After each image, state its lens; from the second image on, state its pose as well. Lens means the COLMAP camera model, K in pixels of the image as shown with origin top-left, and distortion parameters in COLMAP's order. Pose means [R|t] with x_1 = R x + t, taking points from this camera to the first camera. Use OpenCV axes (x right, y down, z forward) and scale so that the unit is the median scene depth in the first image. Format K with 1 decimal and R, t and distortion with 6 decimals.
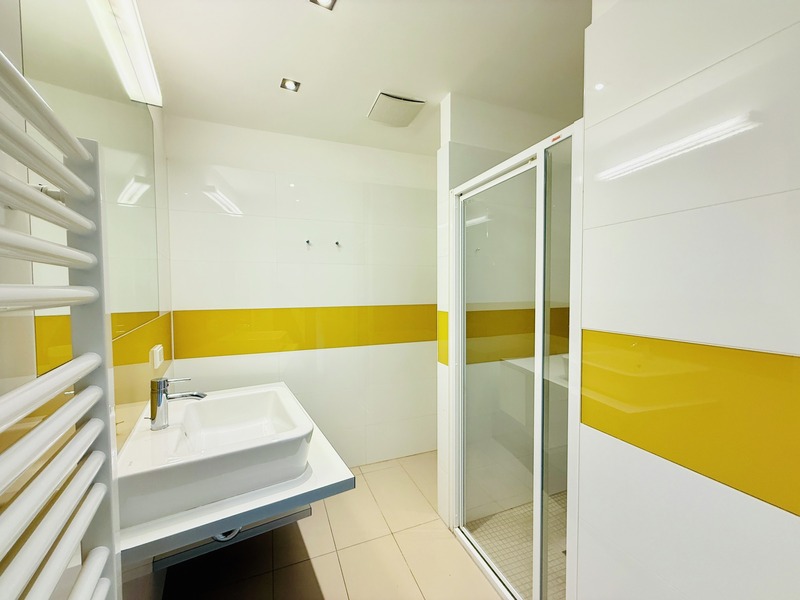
lens RADIAL K [[318.6, 0, 396.7], [0, 318.6, 299.5], [0, 0, 1]] dist [0.000502, 0.000118]
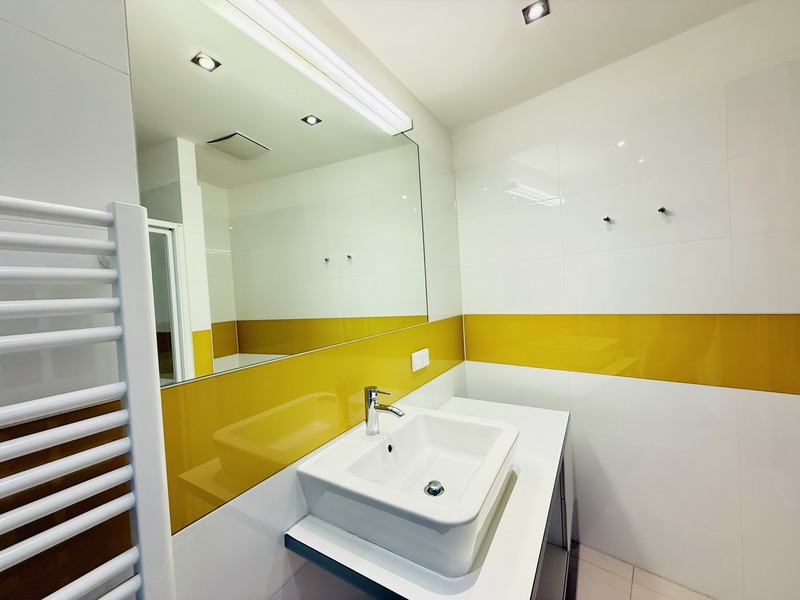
lens RADIAL K [[318.6, 0, 396.7], [0, 318.6, 299.5], [0, 0, 1]] dist [0.000502, 0.000118]
pose [[0.471827, -0.002201, -0.881688, 0.123633], [0.021512, 0.999728, 0.009017, -0.027052], [0.881429, -0.023222, 0.471746, 0.300183]]
